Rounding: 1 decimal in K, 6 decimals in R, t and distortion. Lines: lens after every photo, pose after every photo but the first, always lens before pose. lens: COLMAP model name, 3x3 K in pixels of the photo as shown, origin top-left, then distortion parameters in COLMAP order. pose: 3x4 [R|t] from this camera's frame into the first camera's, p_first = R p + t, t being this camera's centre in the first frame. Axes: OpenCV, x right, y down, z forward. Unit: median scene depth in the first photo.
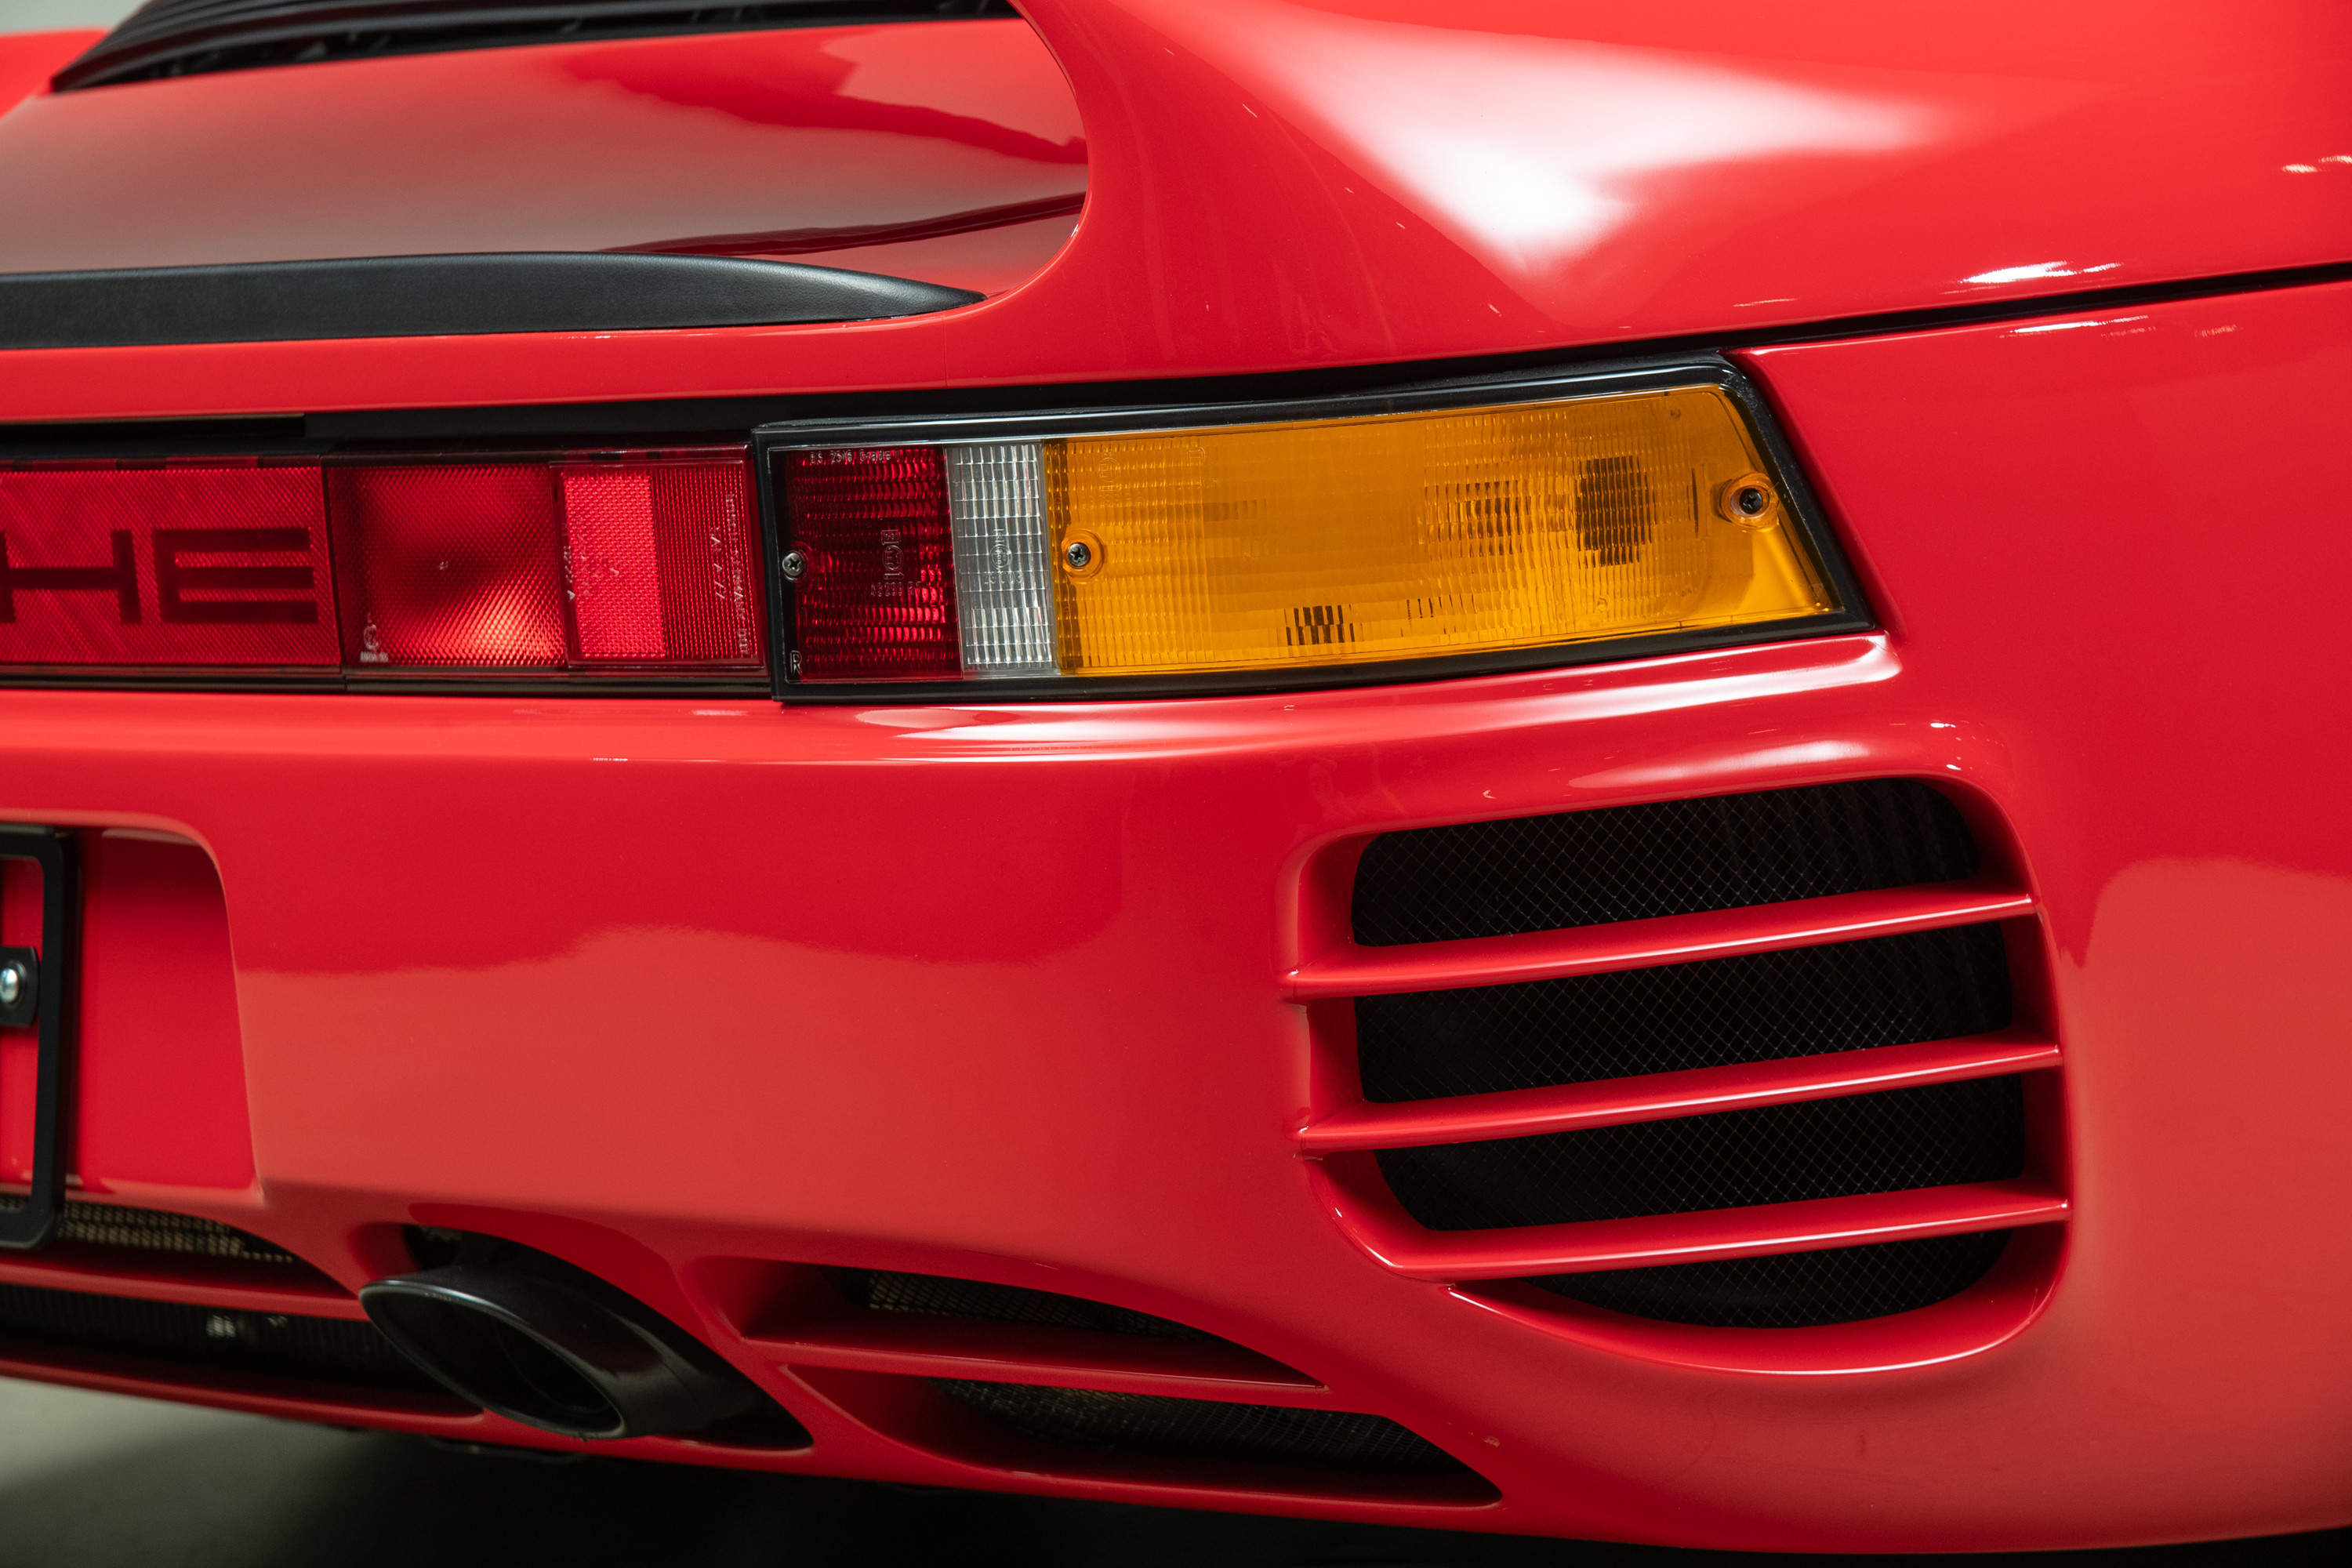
lens RADIAL K [[6966.9, 0, 1200.2], [0, 6966.9, 795.1], [0, 0, 1]] dist [0.444262, 0.000000]
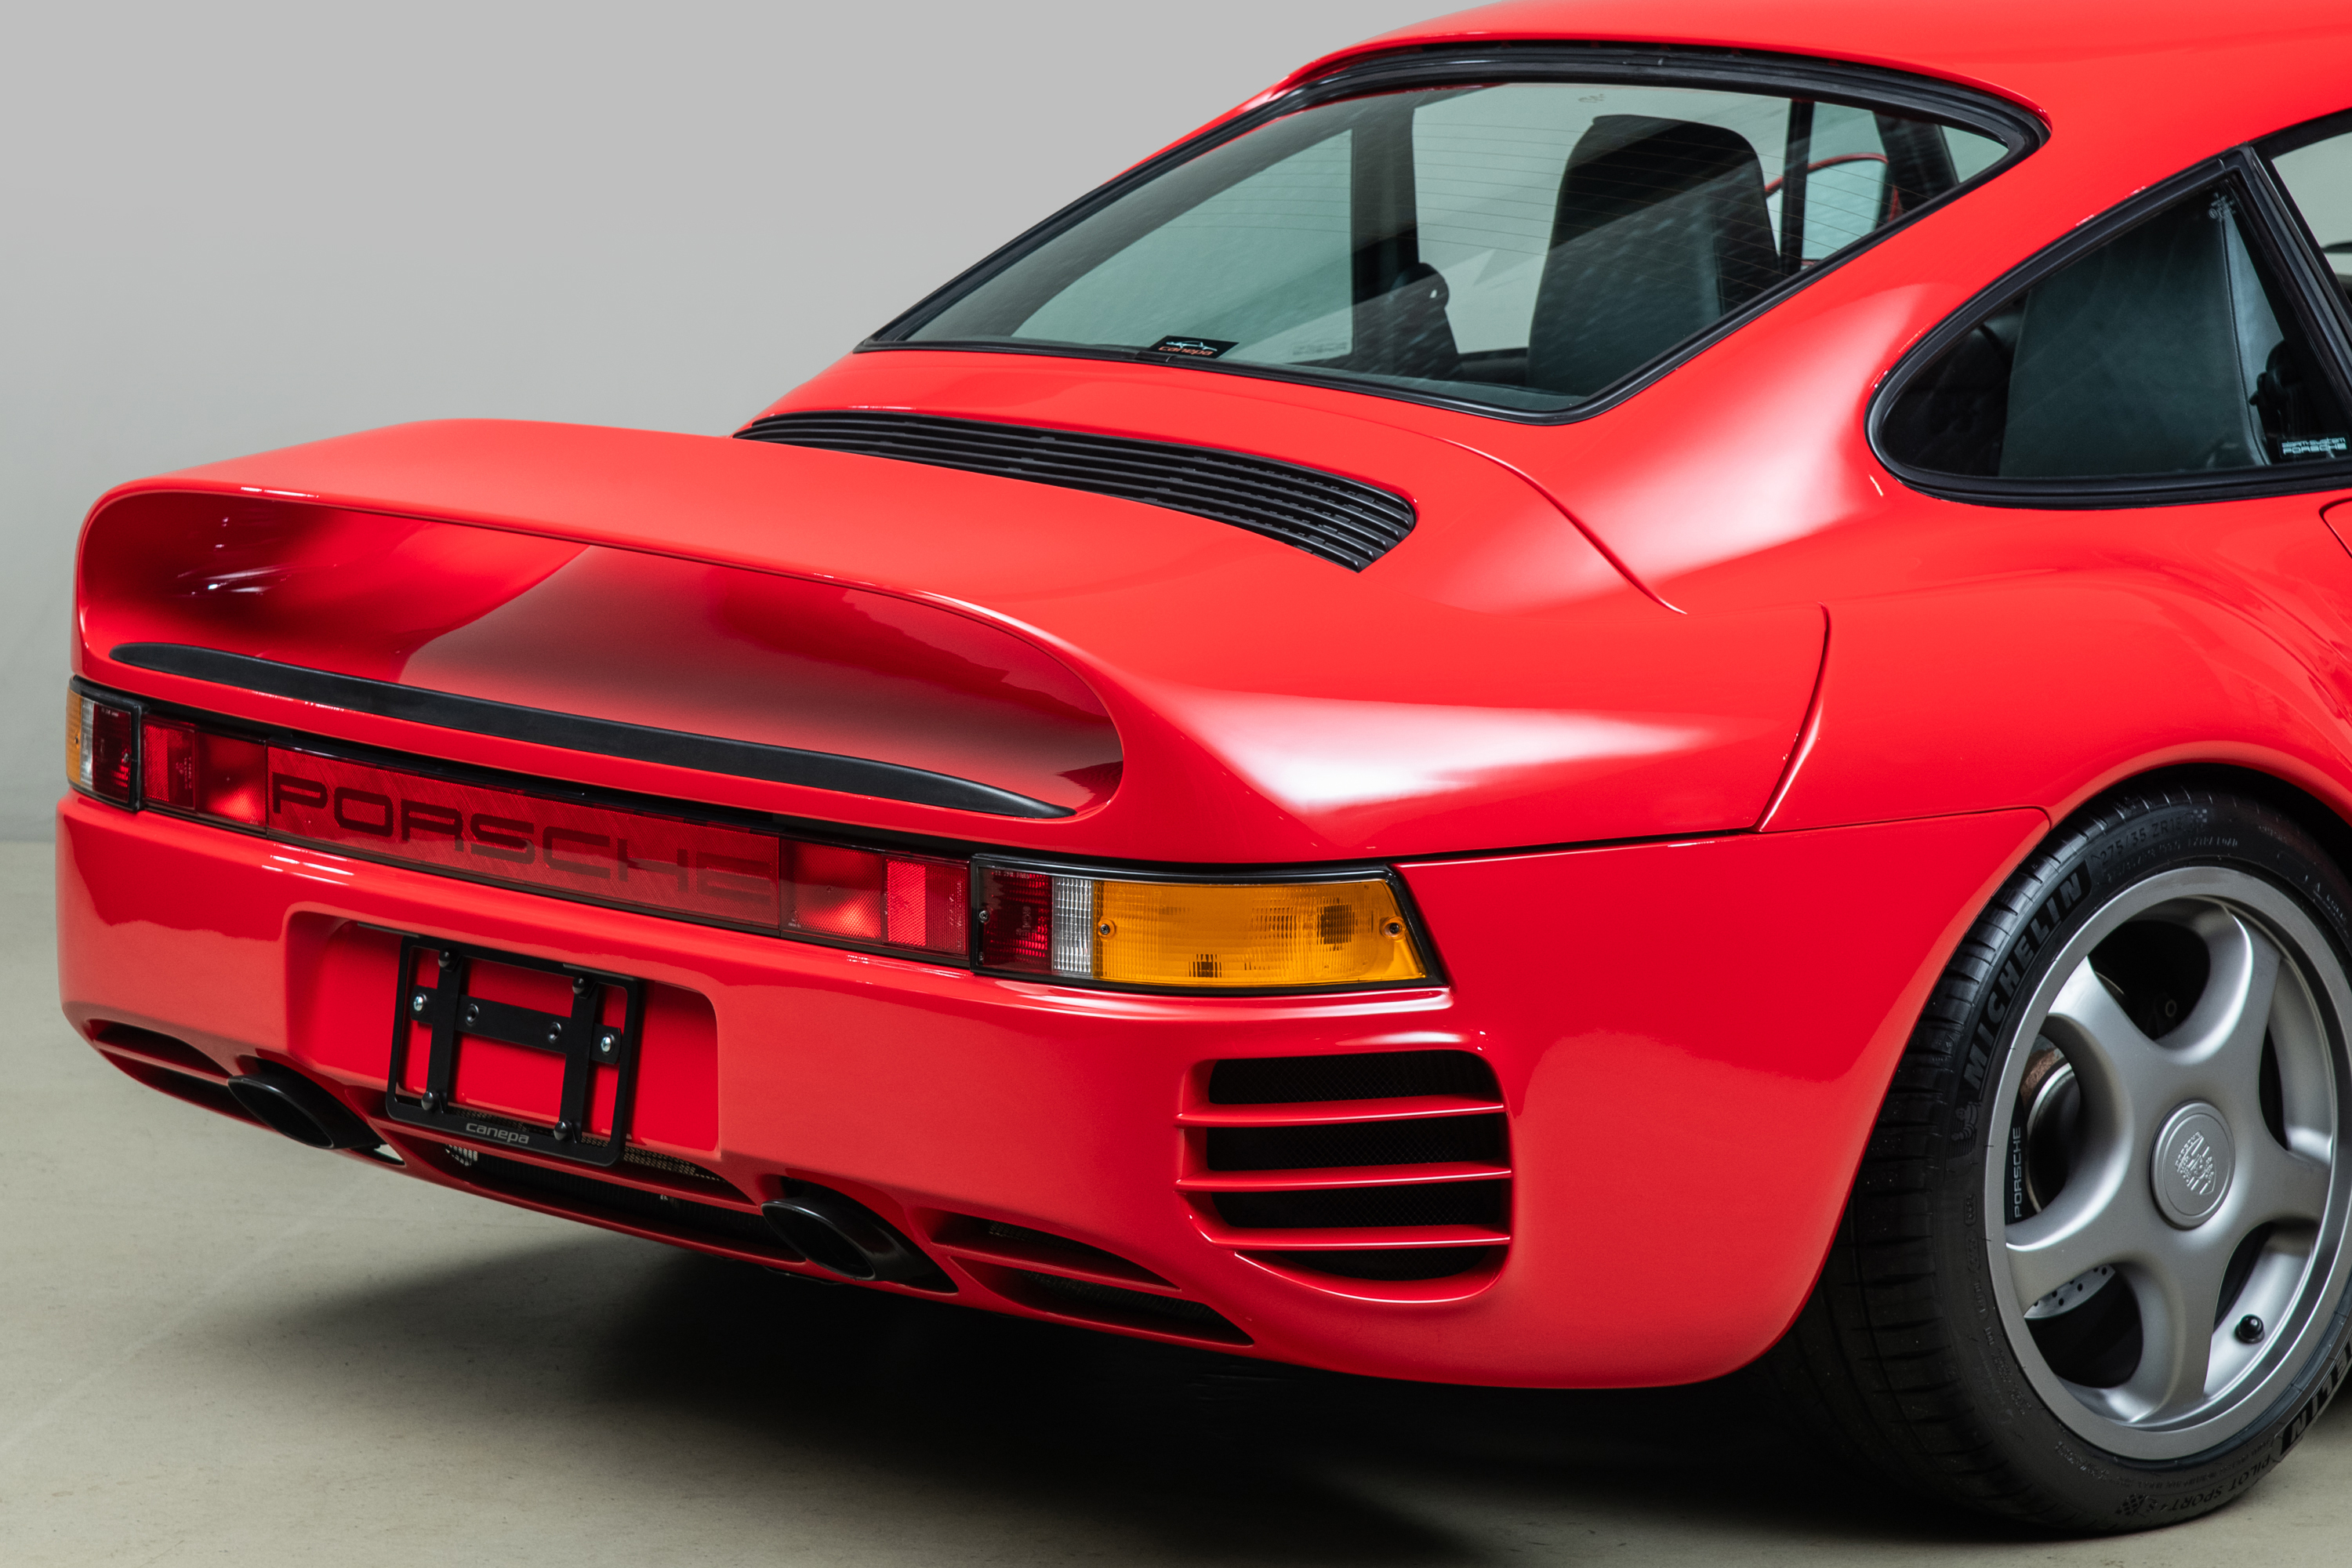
lens RADIAL K [[6966.9, 0, 1180.1], [0, 6966.9, 777.9], [0, 0, 1]] dist [0.444262, 0.000000]
pose [[0.996153, 0.085689, -0.018343, 0.044656], [-0.085190, 0.996013, 0.026461, -0.144066], [0.020537, -0.024796, 0.999482, -1.298272]]
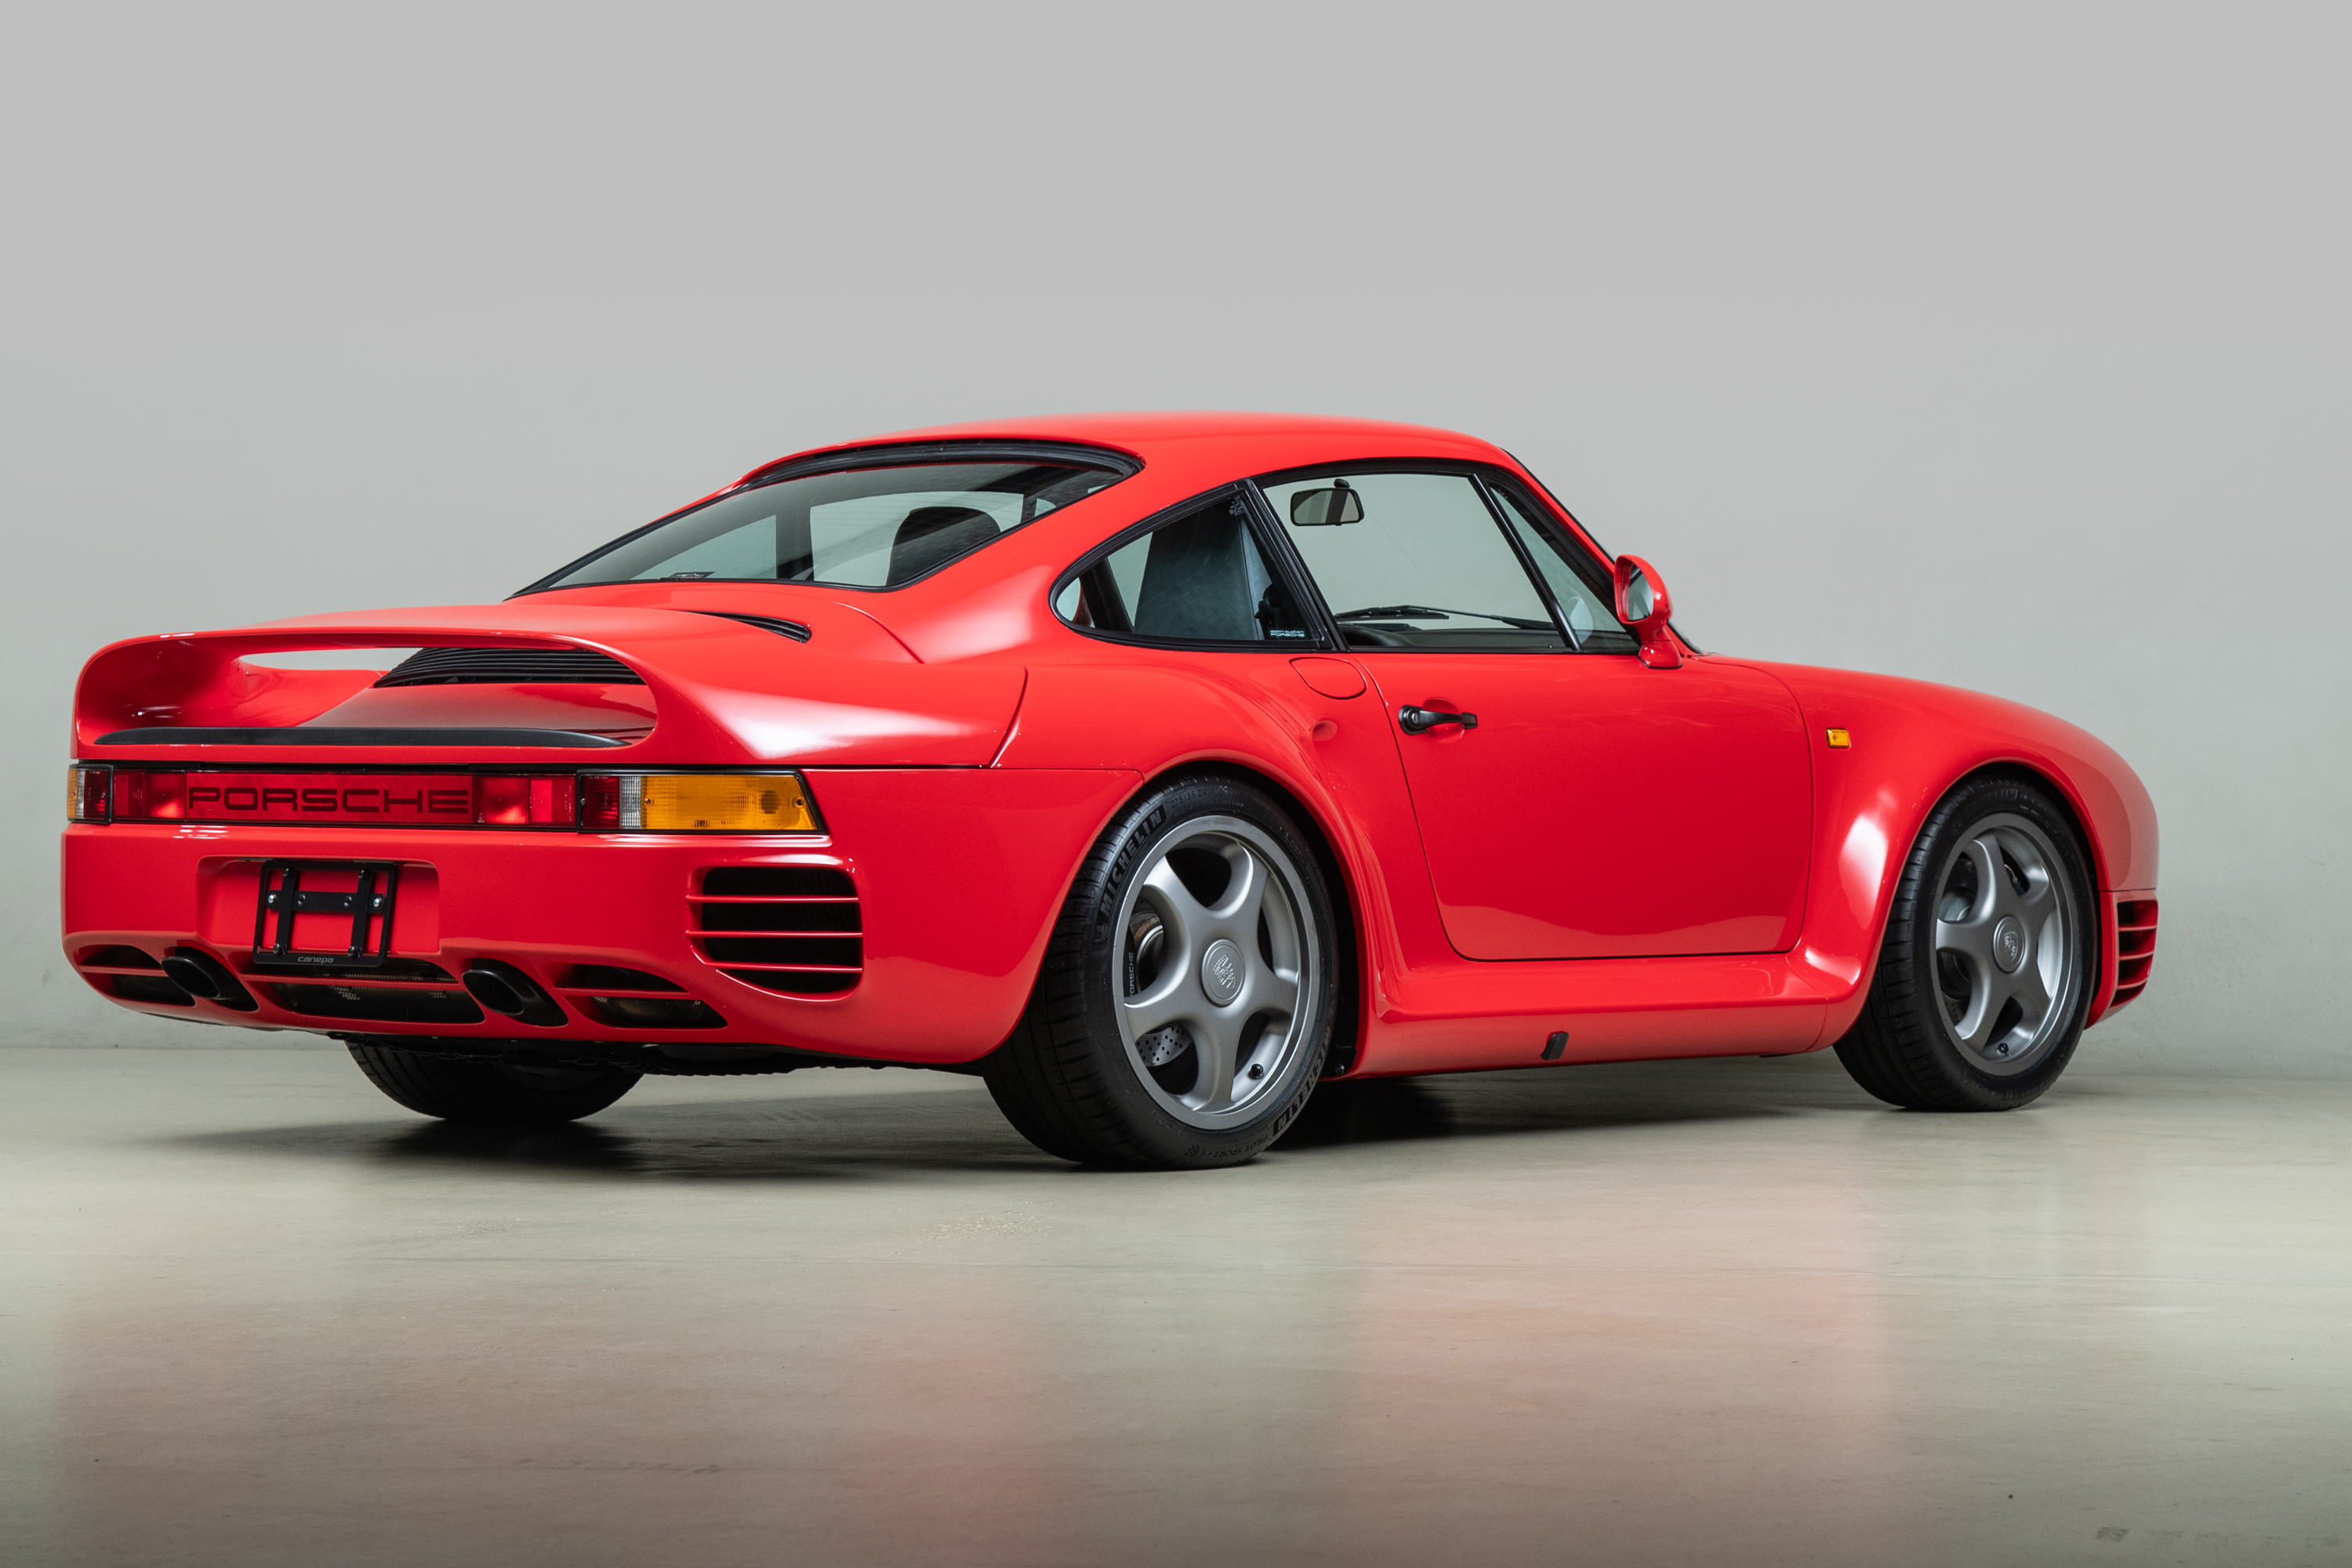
lens RADIAL K [[4797.9, 0, 1178.1], [0, 4797.9, 770.1], [0, 0, 1]] dist [0.080633, 0.000000]
pose [[0.994018, 0.077088, 0.077365, 0.077996], [-0.068884, 0.992229, -0.103620, 0.233527], [-0.084751, 0.097671, 0.991604, -2.023278]]
